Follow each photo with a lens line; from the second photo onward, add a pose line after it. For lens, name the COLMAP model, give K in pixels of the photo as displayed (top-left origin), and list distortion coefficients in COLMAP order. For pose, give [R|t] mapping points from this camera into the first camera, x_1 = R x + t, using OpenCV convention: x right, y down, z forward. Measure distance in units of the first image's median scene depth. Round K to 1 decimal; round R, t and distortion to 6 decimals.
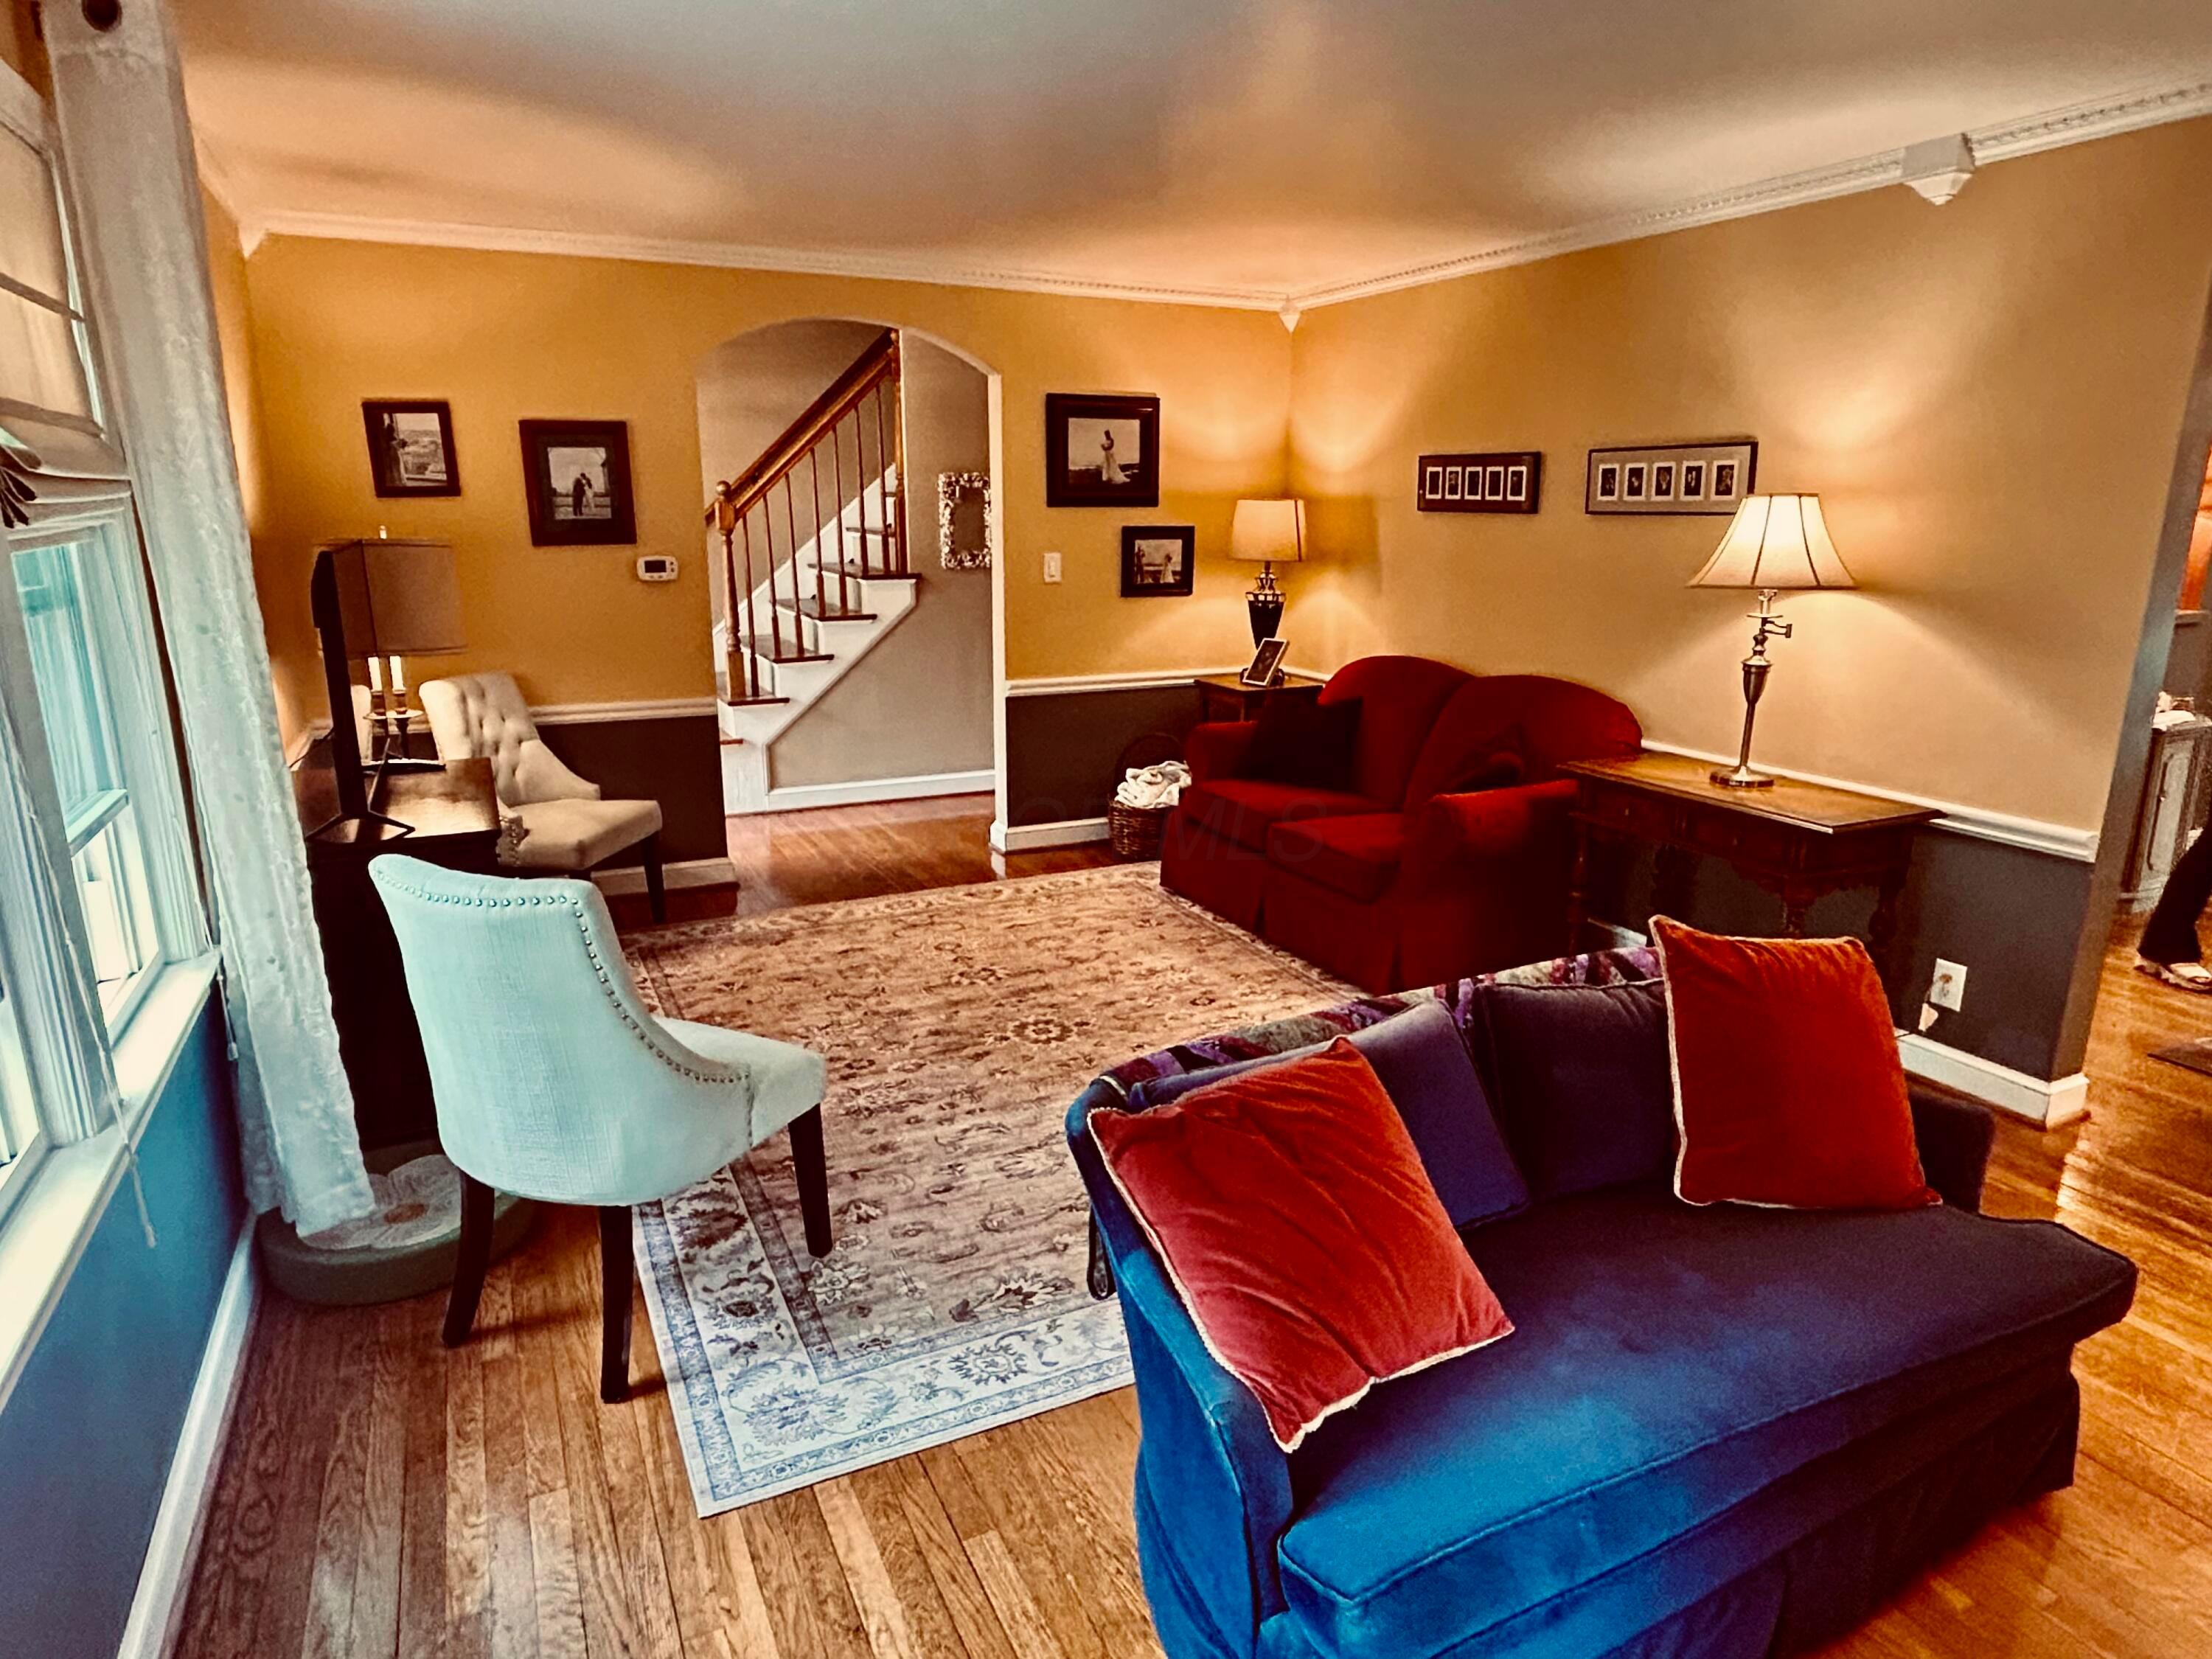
lens RADIAL K [[1301.9, 0, 1106.7], [0, 1301.9, 824.4], [0, 0, 1]] dist [0.010362, -0.001128]
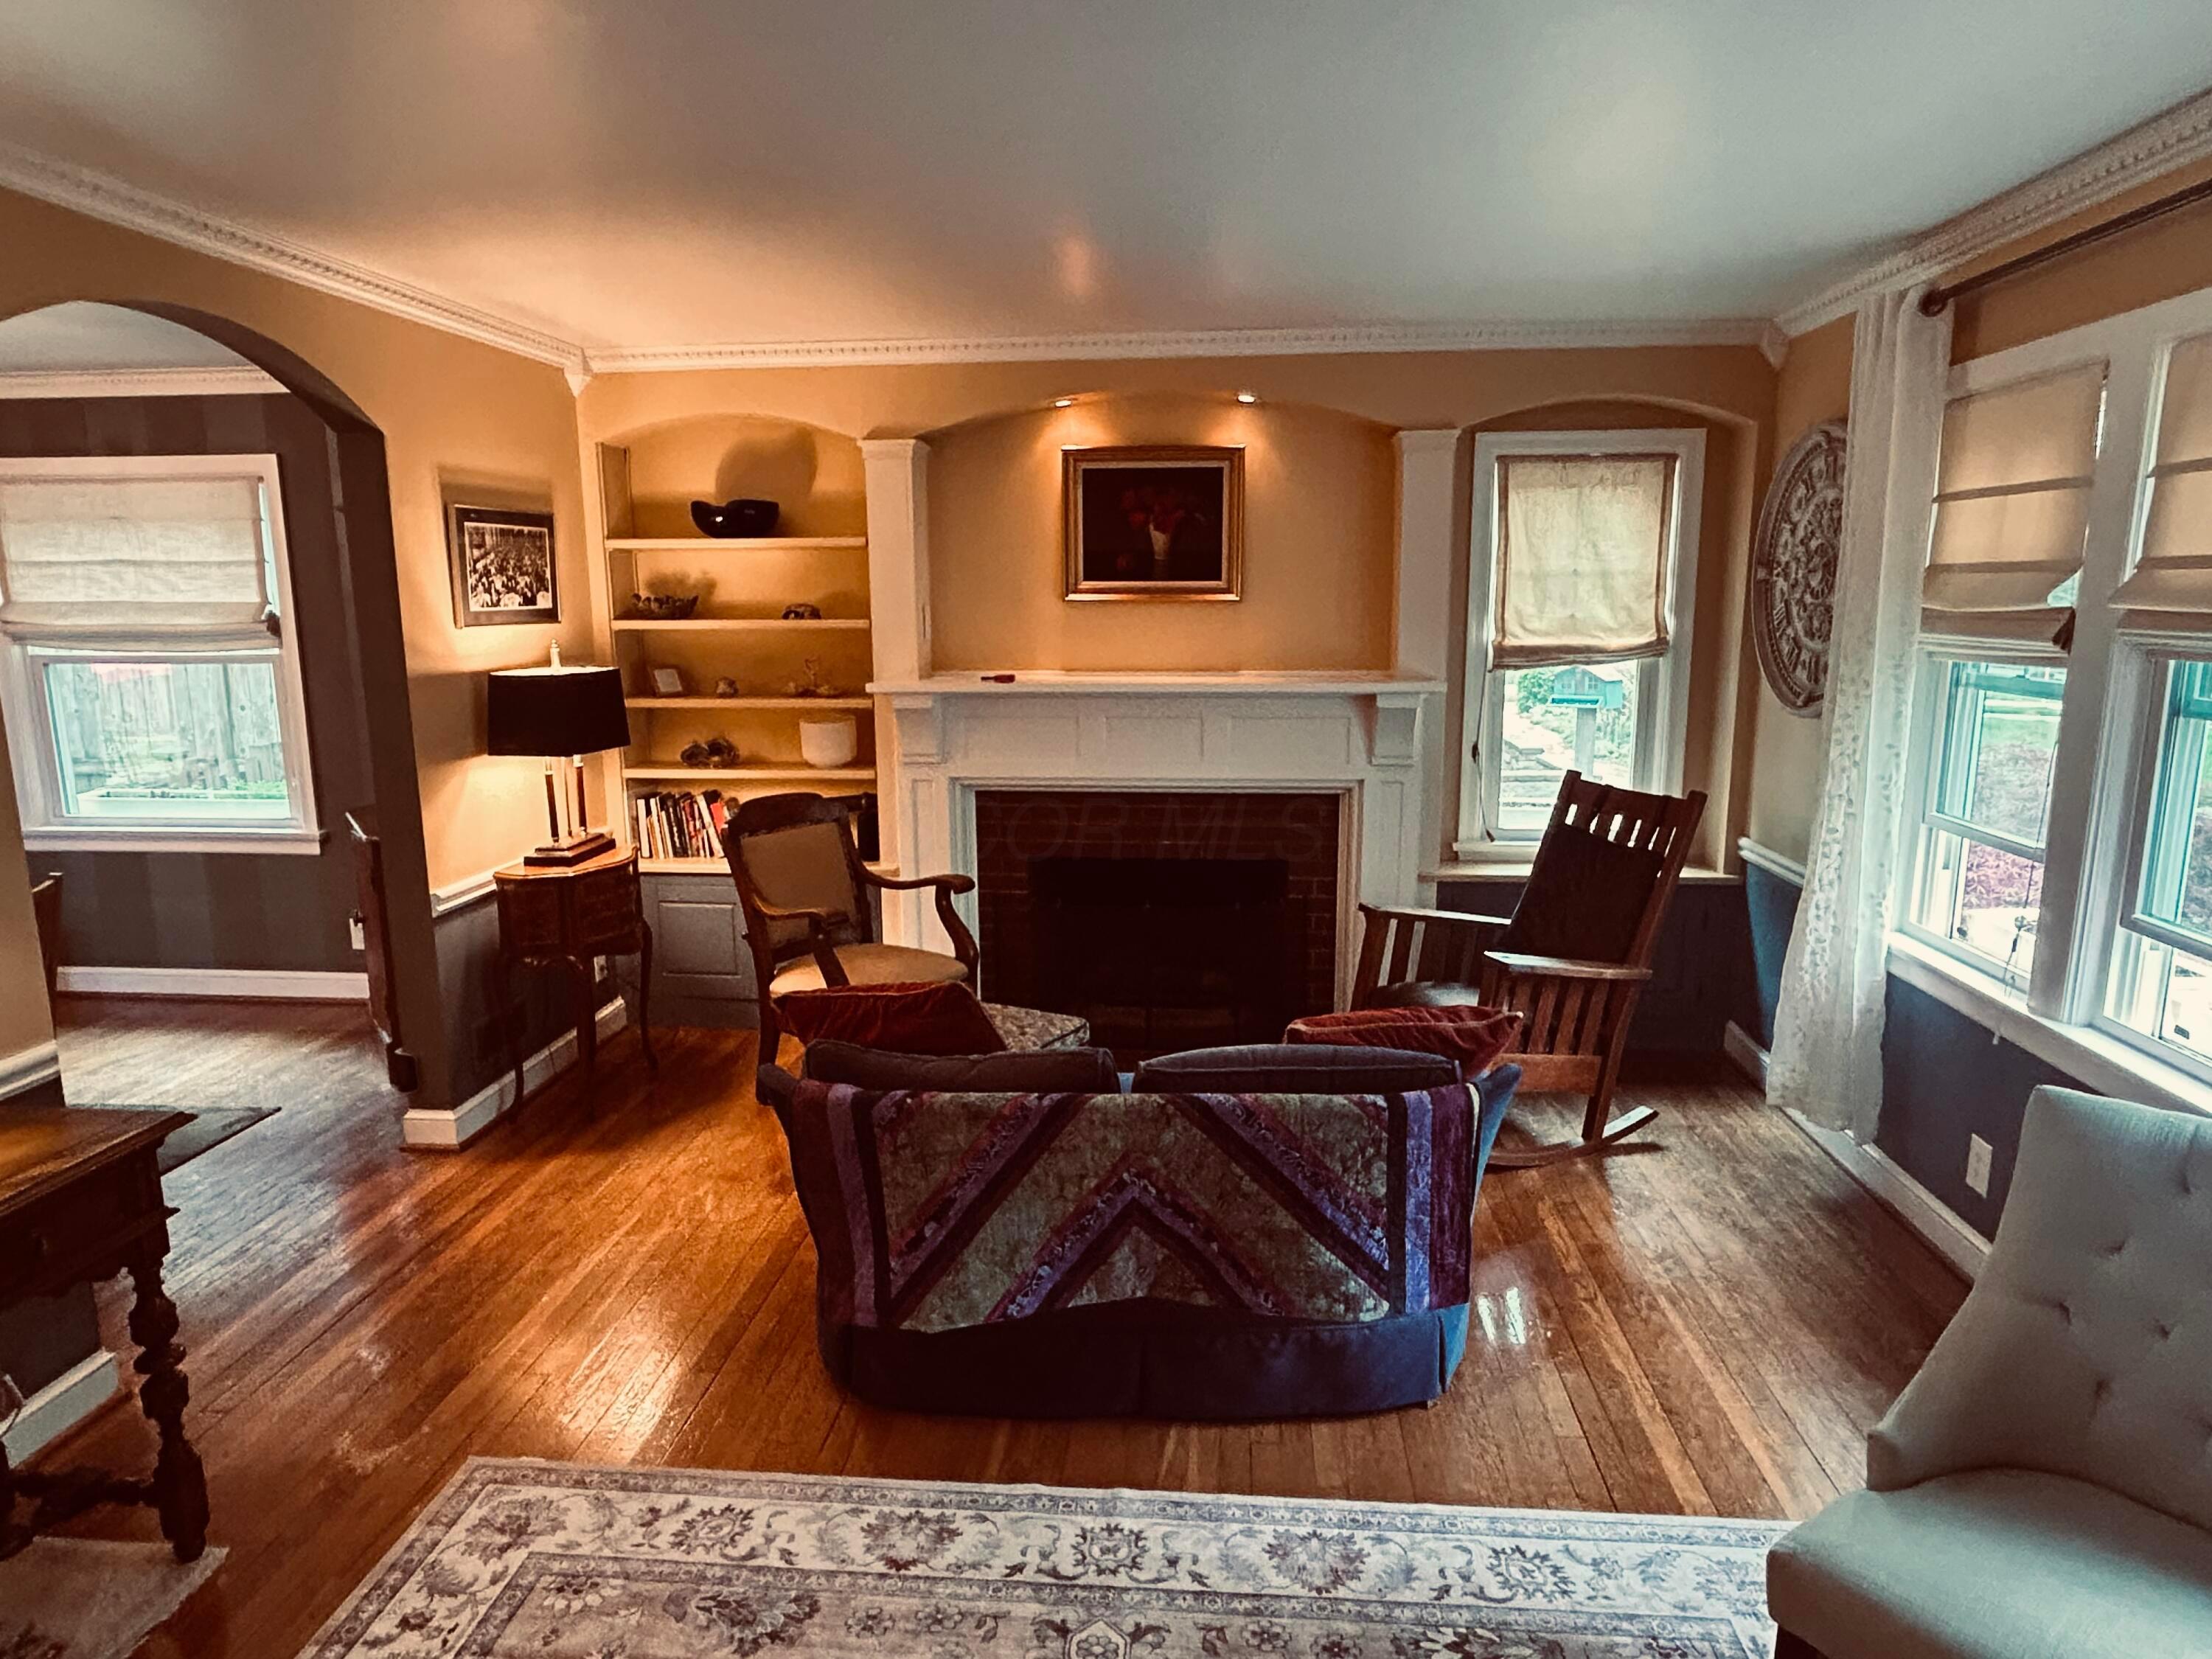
lens RADIAL K [[1301.9, 0, 1112.3], [0, 1301.9, 825.1], [0, 0, 1]] dist [0.010362, -0.001128]
pose [[-0.857965, -0.091522, 0.505490, -0.156359], [0.126215, 0.916284, 0.380123, -0.273768], [-0.497962, 0.389932, -0.774588, 1.016805]]
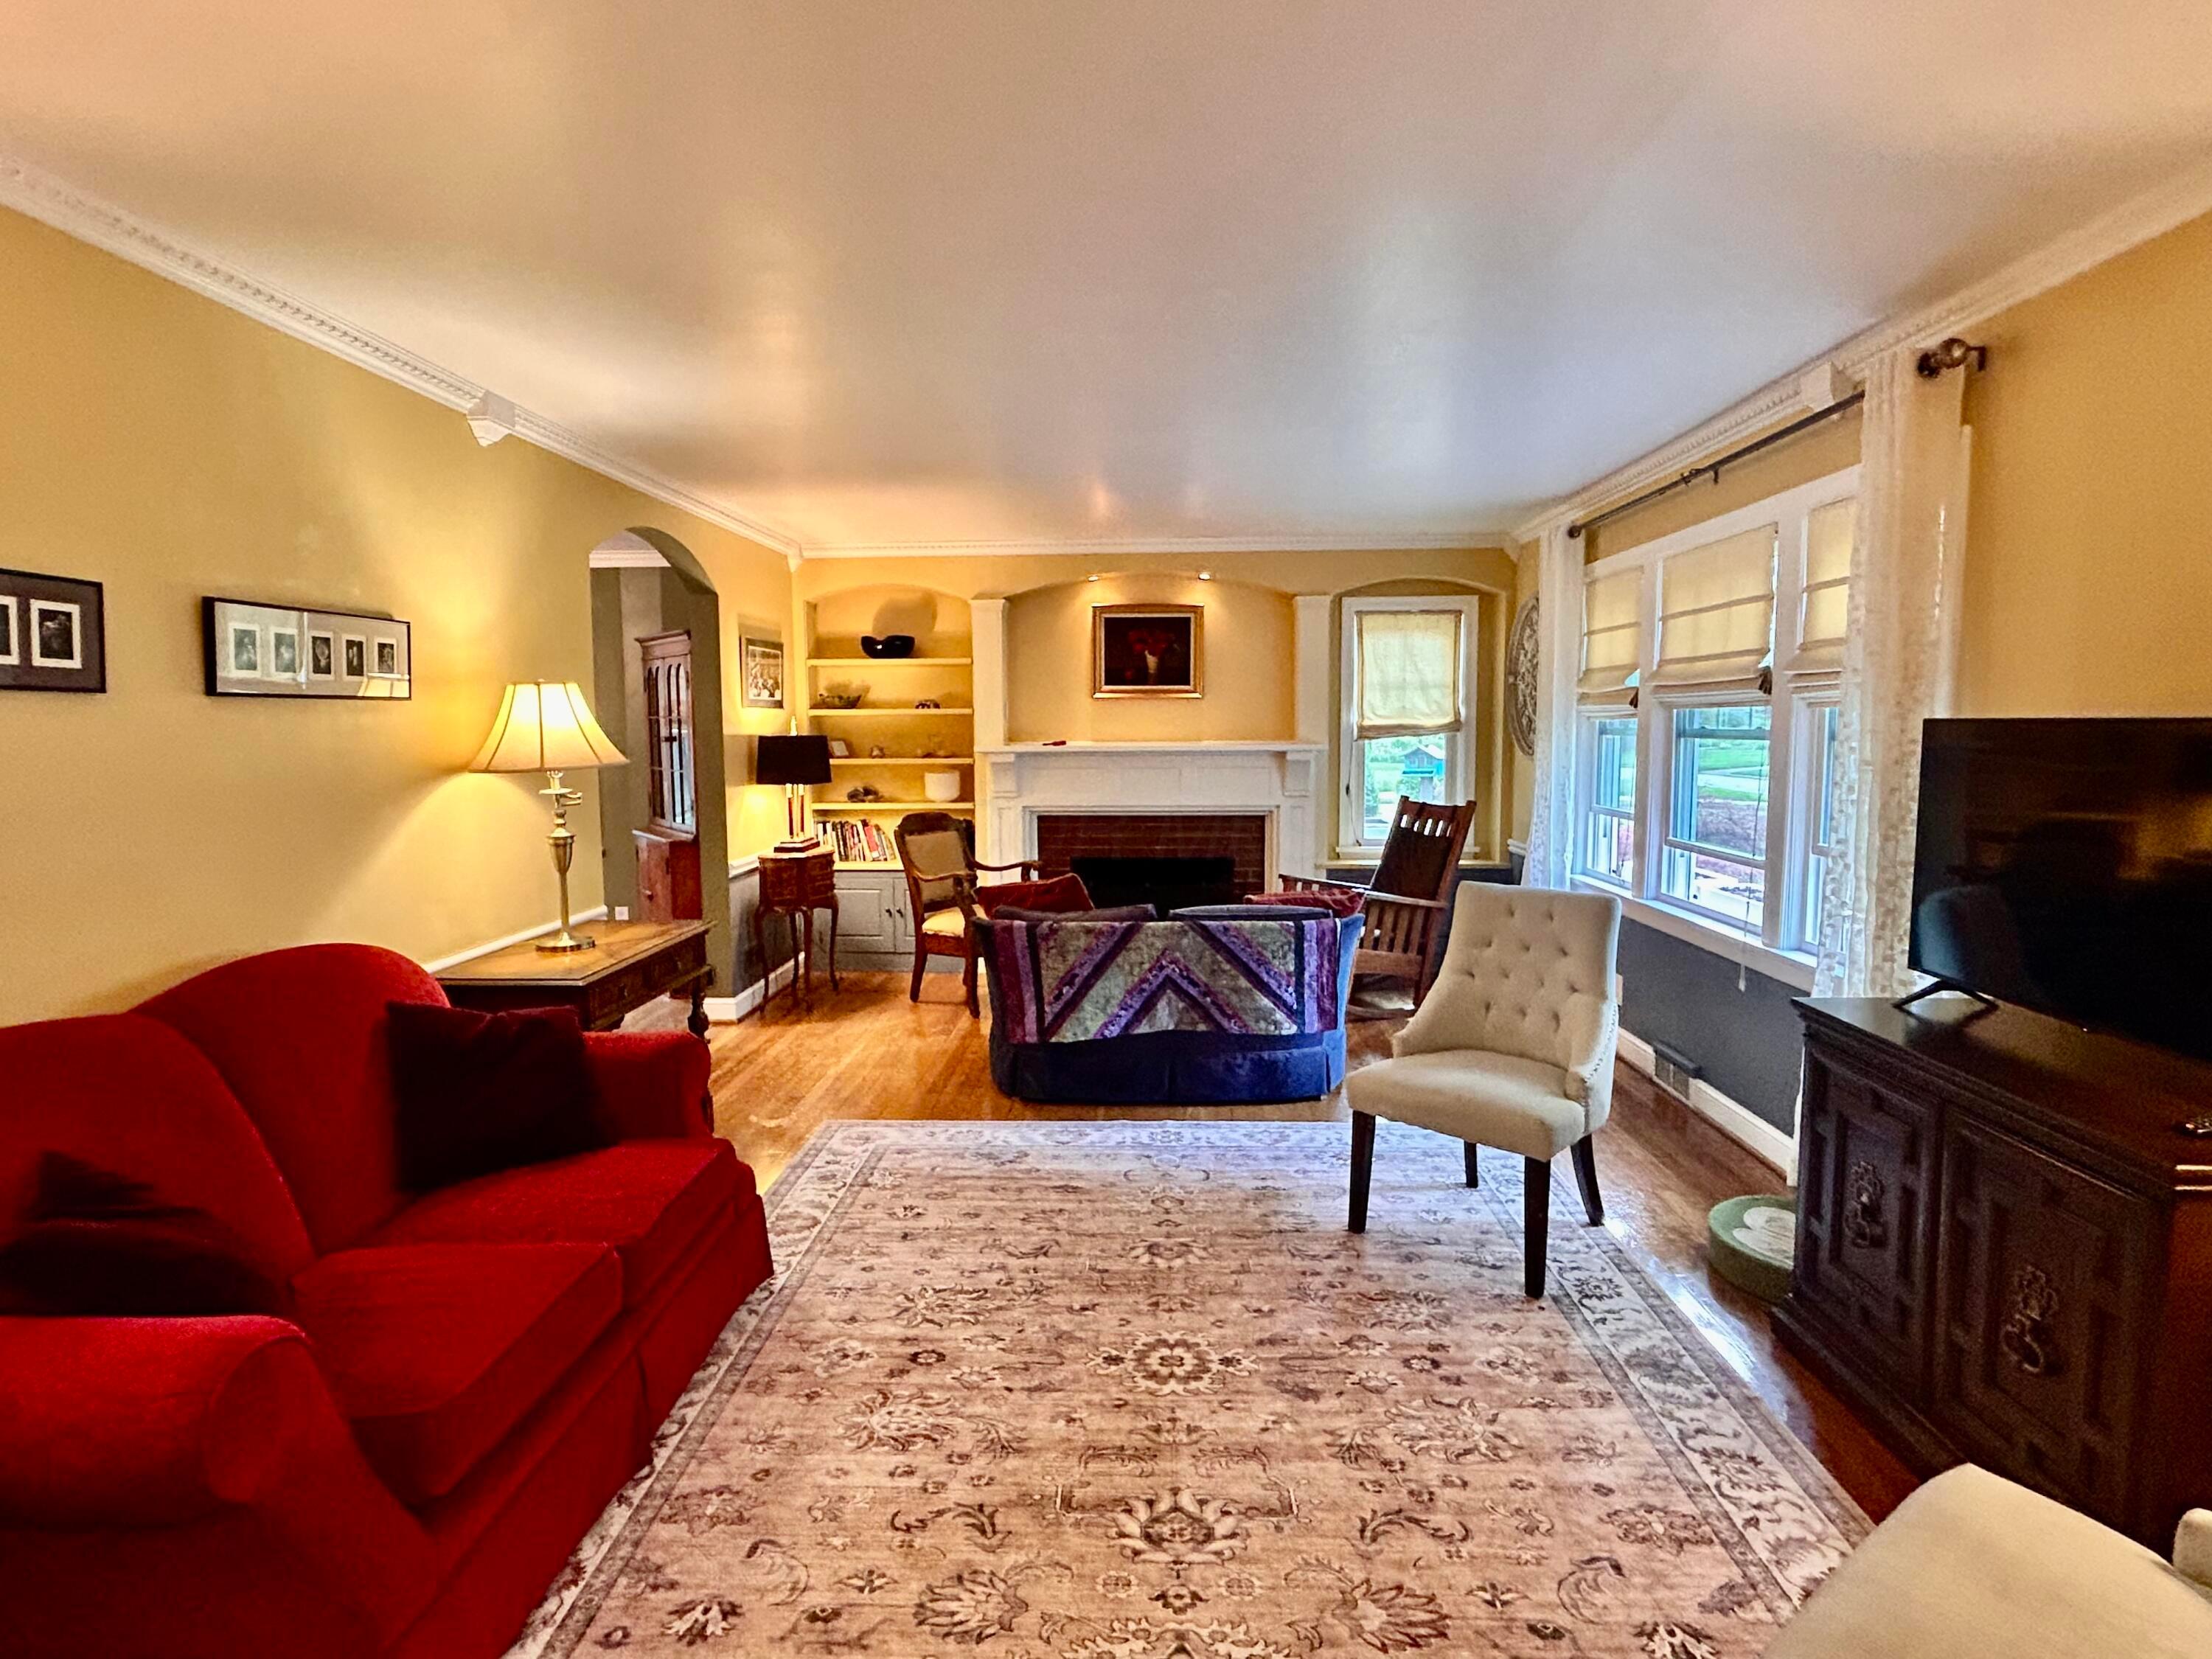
lens RADIAL K [[1109.6, 0, 1114.4], [0, 1109.6, 830.2], [0, 0, 1]] dist [0.001812, 0.000239]
pose [[-0.878789, -0.045717, 0.475015, -0.306113], [0.117065, 0.944333, 0.307458, -0.327231], [-0.462628, 0.325799, -0.824518, 1.420368]]
